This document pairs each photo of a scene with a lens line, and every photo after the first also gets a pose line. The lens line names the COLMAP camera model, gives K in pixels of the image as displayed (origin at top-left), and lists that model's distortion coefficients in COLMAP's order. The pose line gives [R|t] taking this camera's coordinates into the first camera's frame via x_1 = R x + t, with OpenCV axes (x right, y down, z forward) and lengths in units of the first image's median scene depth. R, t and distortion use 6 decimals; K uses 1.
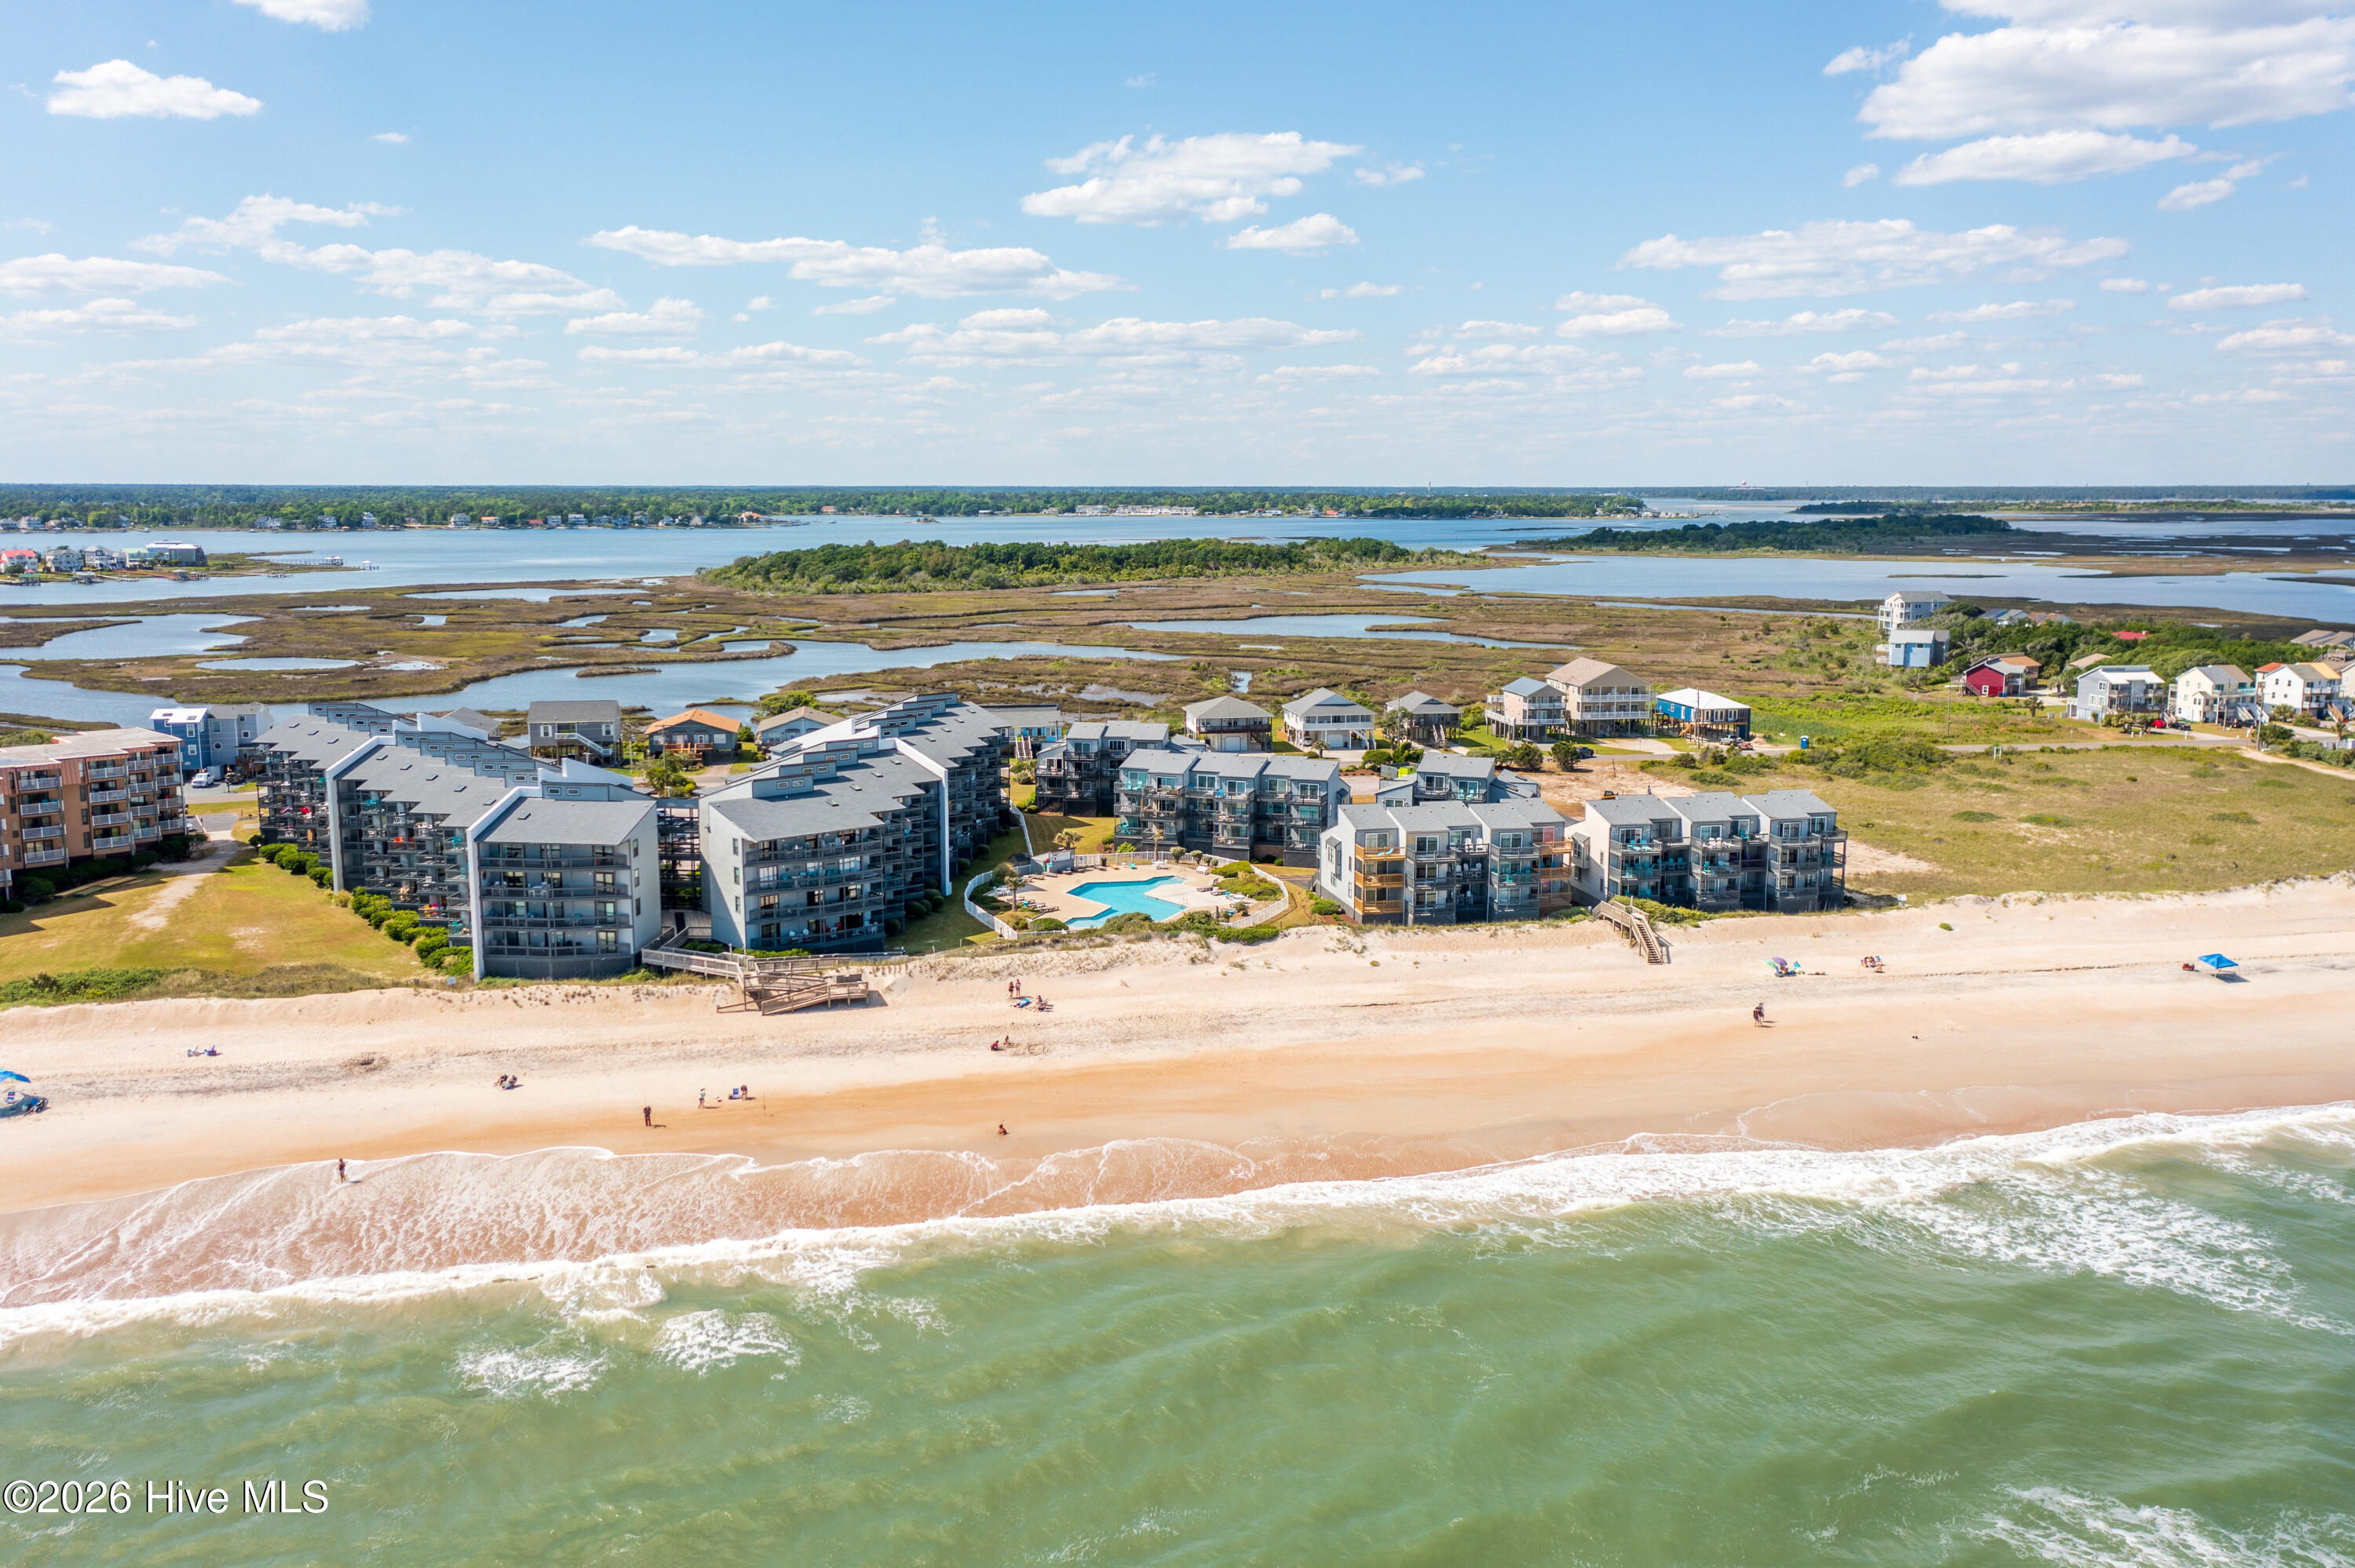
lens RADIAL K [[1882.6, 0, 1182.9], [0, 1882.6, 785.3], [0, 0, 1]] dist [0.006599, 0.013827]
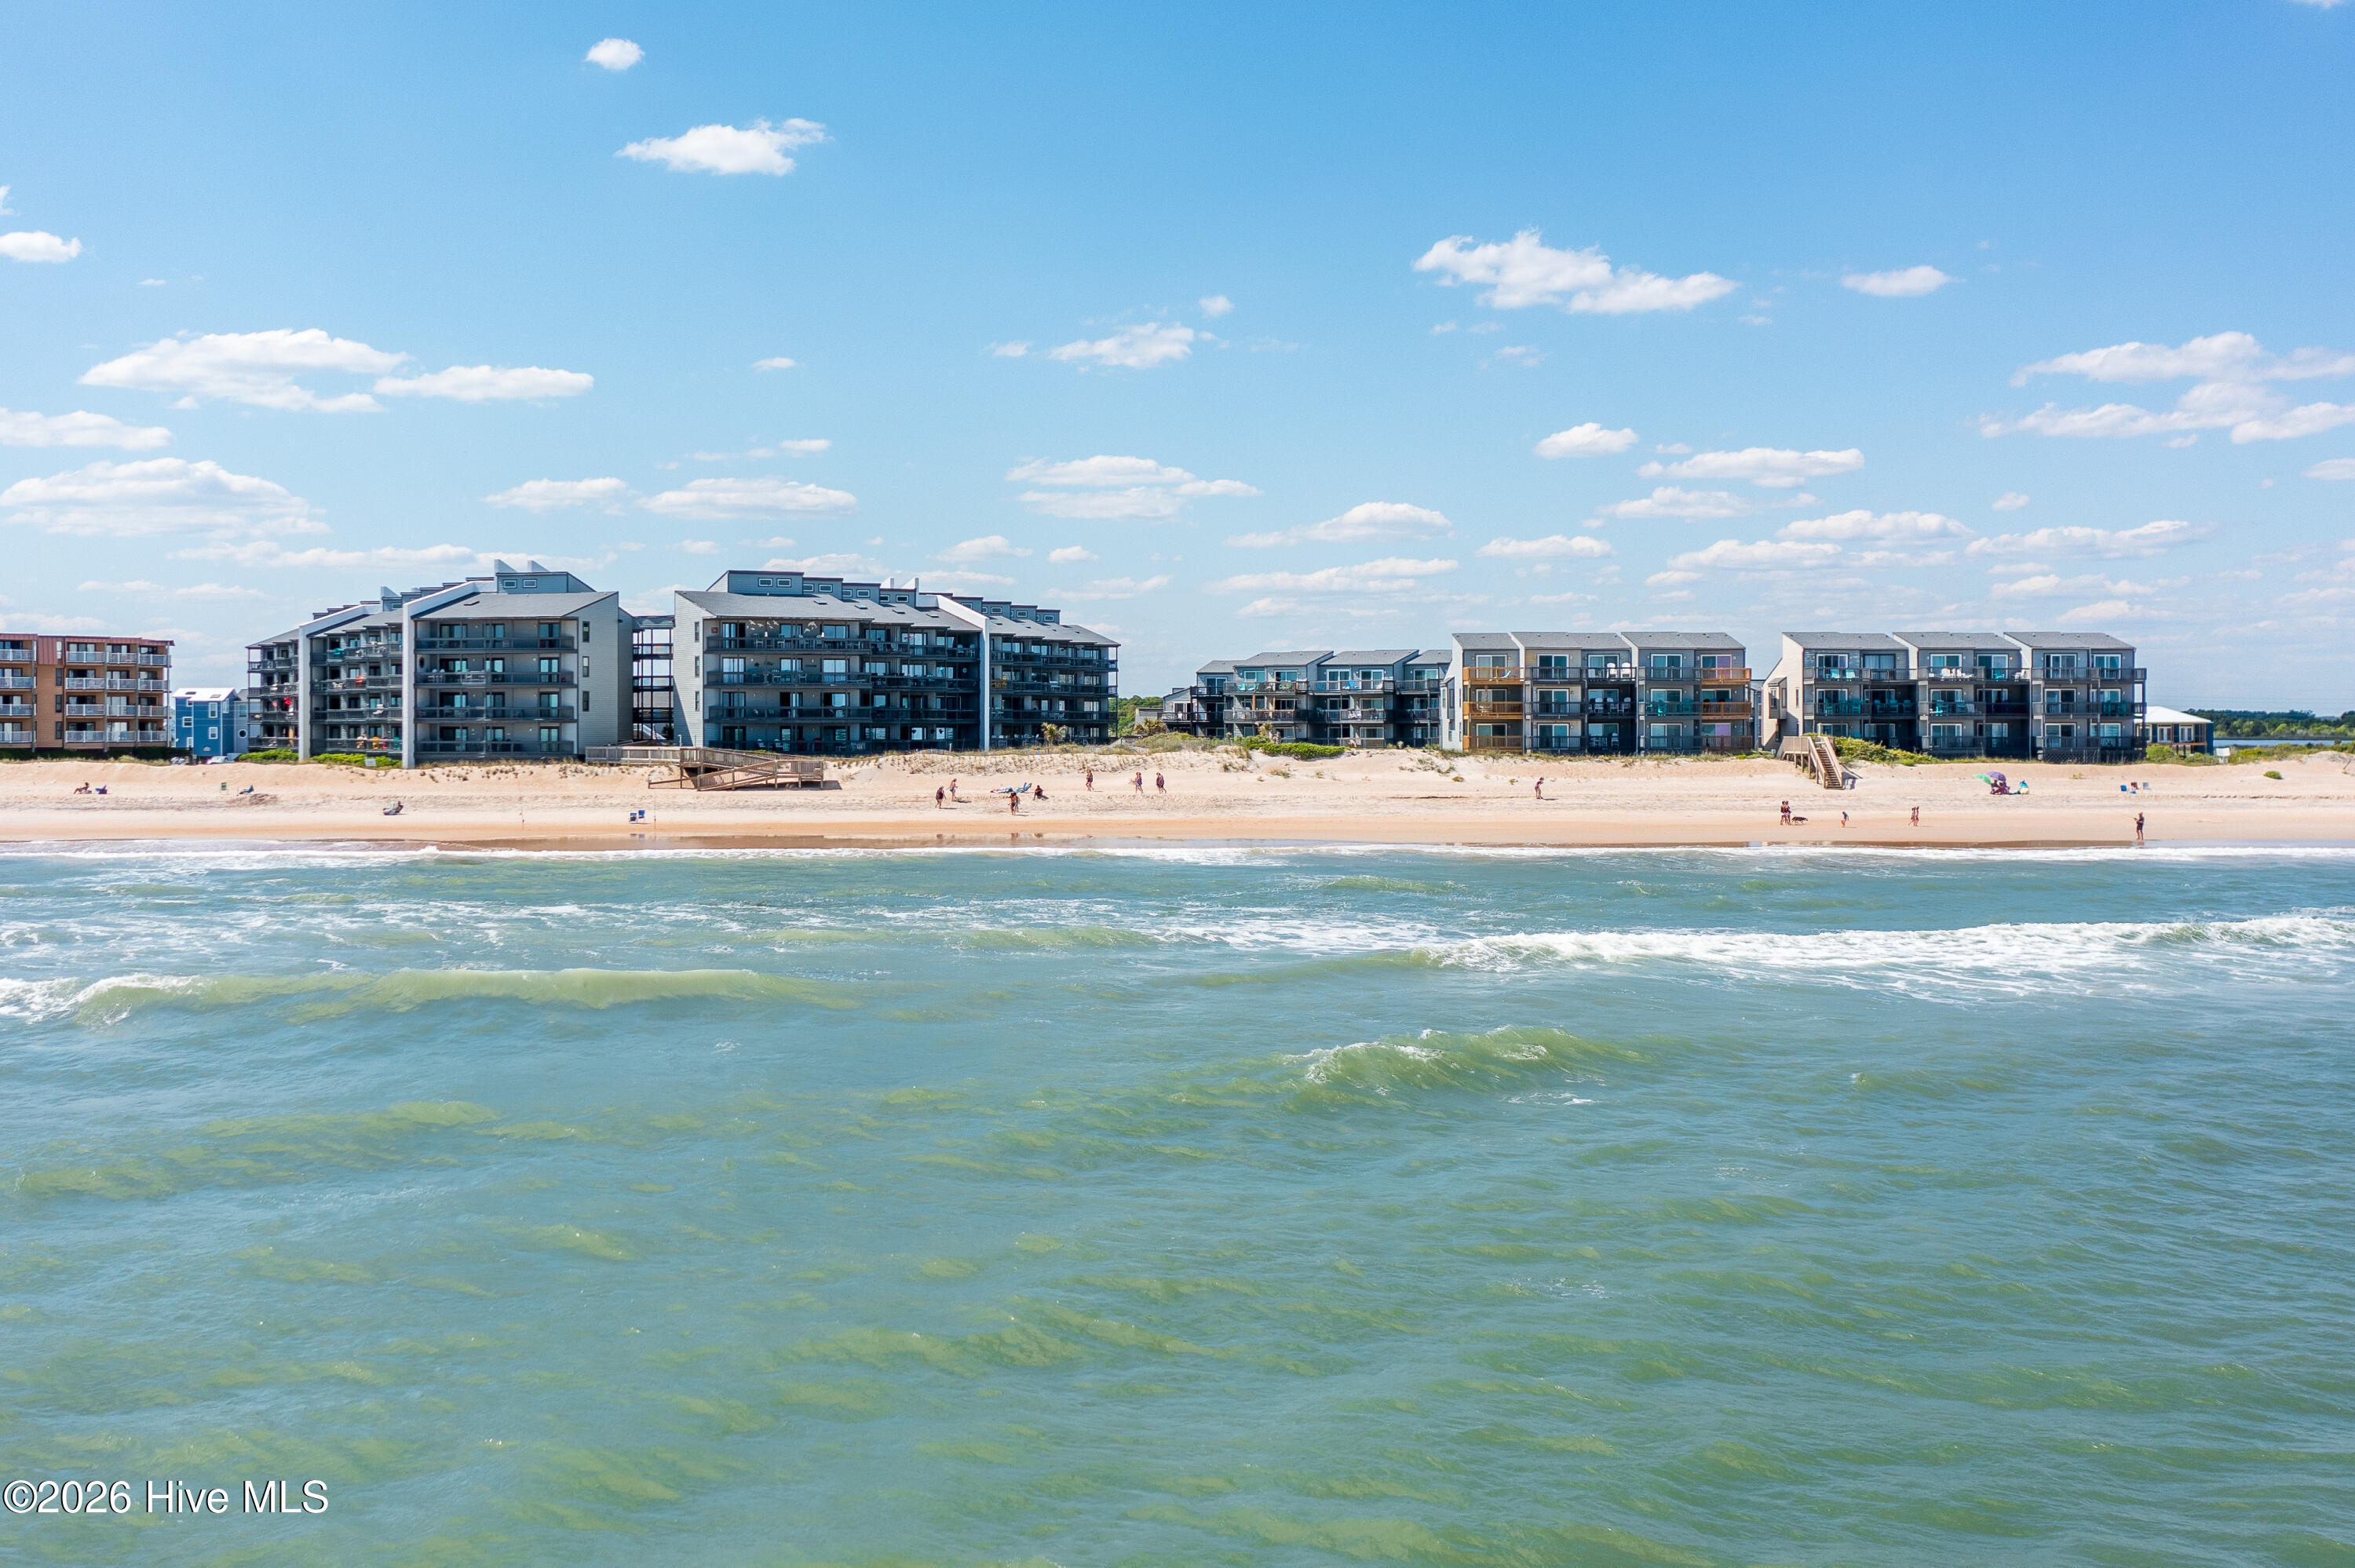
lens RADIAL K [[2624.8, 0, 1052.0], [0, 2624.8, 687.8], [0, 0, 1]] dist [0.000395, 0.039689]
pose [[0.975761, -0.005507, -0.218771, 0.149614], [-0.031427, 0.985795, -0.164987, 0.206461], [0.216572, 0.167863, 0.961727, -0.089295]]
